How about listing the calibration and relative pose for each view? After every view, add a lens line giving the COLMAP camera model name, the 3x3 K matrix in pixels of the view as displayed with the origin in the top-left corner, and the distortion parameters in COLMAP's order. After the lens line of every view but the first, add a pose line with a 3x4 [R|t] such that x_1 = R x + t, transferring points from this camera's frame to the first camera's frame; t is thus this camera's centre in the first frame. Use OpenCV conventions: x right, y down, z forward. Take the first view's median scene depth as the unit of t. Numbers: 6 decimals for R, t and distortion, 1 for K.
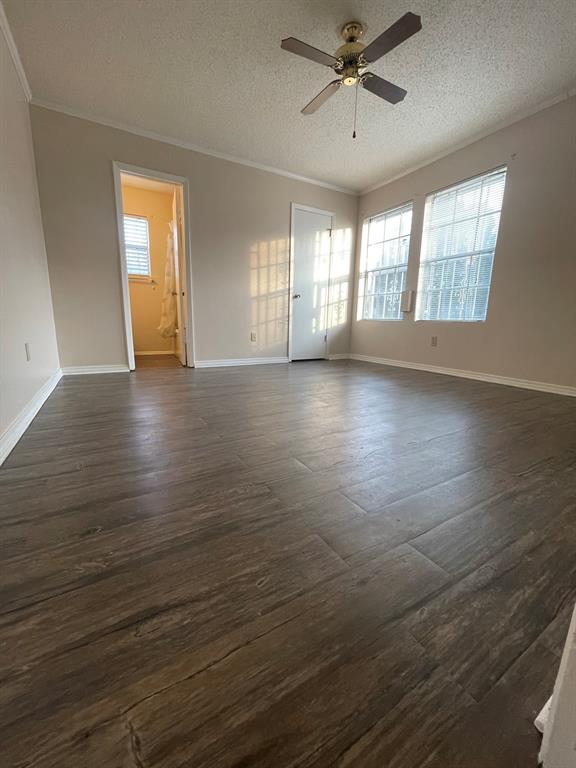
lens RADIAL K [[310.6, 0, 291.5], [0, 310.6, 383.7], [0, 0, 1]] dist [-0.008364, 0.002254]
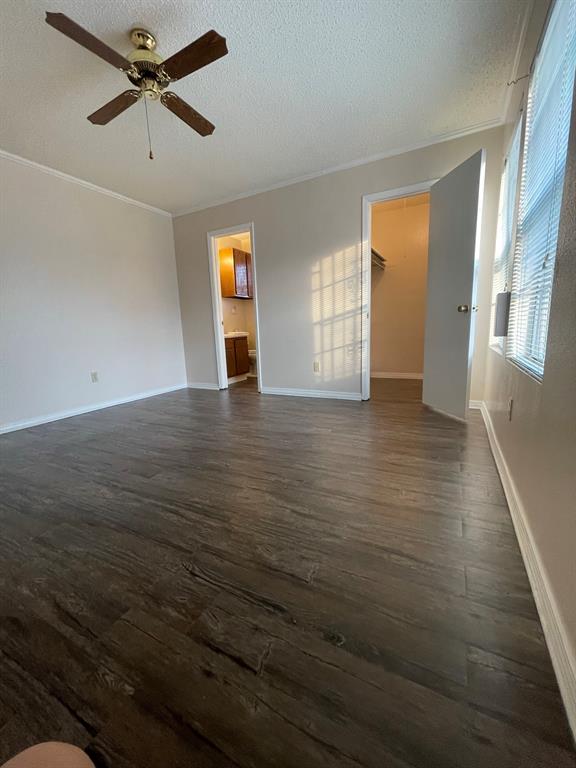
lens RADIAL K [[310.6, 0, 290.1], [0, 310.6, 384.9], [0, 0, 1]] dist [-0.008364, 0.002254]
pose [[0.523877, 0.109520, -0.844724, 0.593010], [-0.124571, 0.990888, 0.051214, -0.134965], [0.842636, 0.078398, 0.532746, 0.469175]]
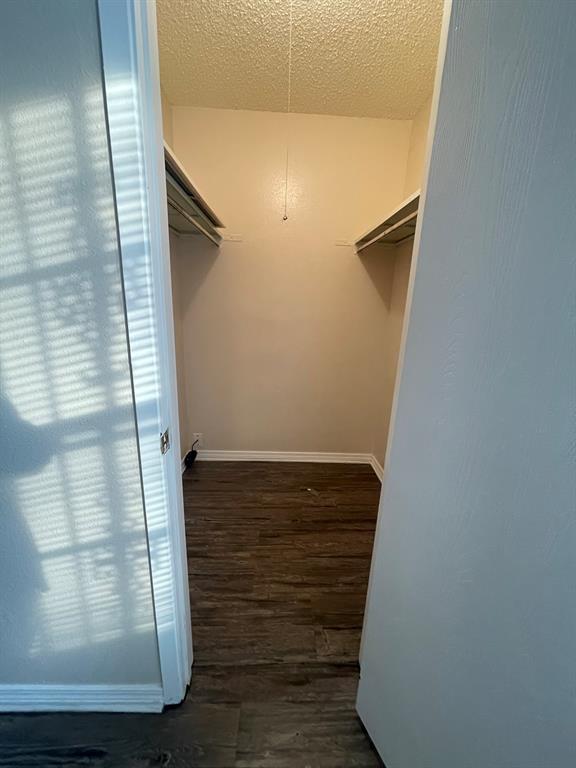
lens RADIAL K [[310.6, 0, 291.1], [0, 310.6, 384.1], [0, 0, 1]] dist [-0.008364, 0.002254]
pose [[0.875862, 0.132125, -0.464122, 0.156268], [-0.113353, 0.991207, 0.068262, -0.353743], [0.469060, -0.007179, 0.883137, 0.917039]]
